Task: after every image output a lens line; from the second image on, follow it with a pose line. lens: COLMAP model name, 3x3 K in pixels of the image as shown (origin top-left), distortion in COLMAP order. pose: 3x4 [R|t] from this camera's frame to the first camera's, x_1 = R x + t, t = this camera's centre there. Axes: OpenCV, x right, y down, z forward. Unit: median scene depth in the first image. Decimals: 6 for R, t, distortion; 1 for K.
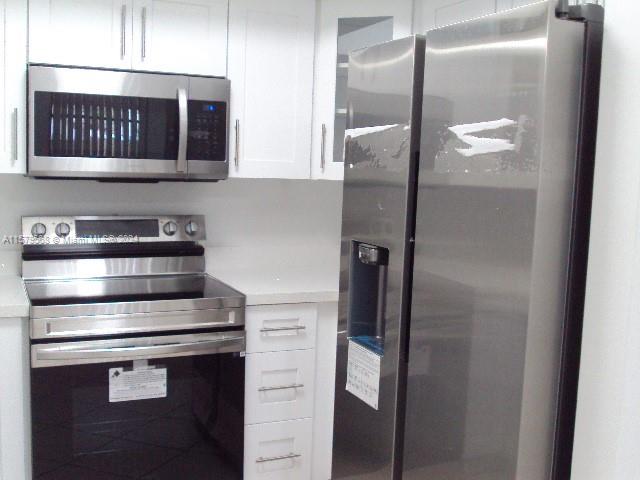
lens RADIAL K [[758.9, 0, 320.9], [0, 758.9, 238.3], [0, 0, 1]] dist [-0.058328, 0.000000]
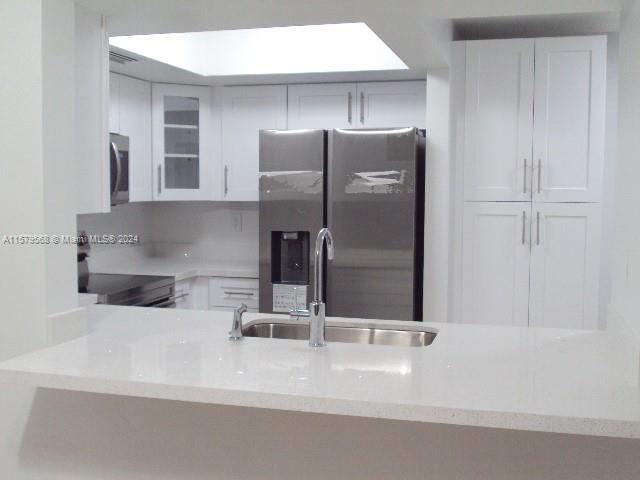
lens RADIAL K [[758.9, 0, 320.9], [0, 758.9, 246.1], [0, 0, 1]] dist [-0.058328, 0.000000]
pose [[0.667397, -0.084408, 0.739903, -1.363890], [0.092094, 0.995284, 0.030473, -0.006501], [-0.738985, 0.047803, 0.672023, -0.378297]]
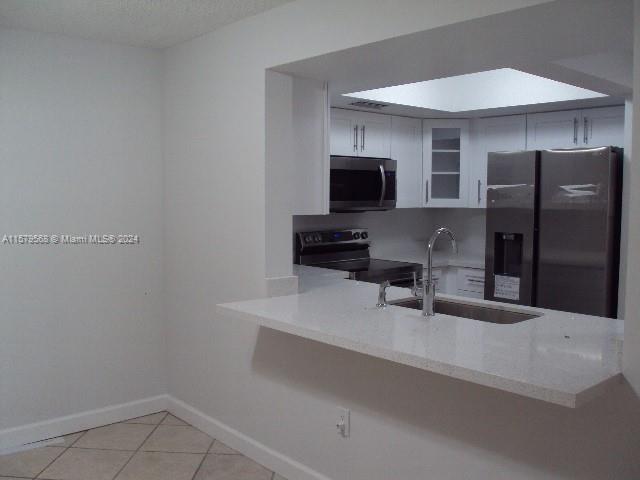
lens RADIAL K [[629.1, 0, 321.5], [0, 629.1, 233.4], [0, 0, 1]] dist [-0.054607, 0.000000]
pose [[0.962132, -0.041873, 0.269350, -1.076538], [0.051725, 0.998223, -0.029582, 0.037715], [-0.267632, 0.042394, 0.962588, -0.785294]]
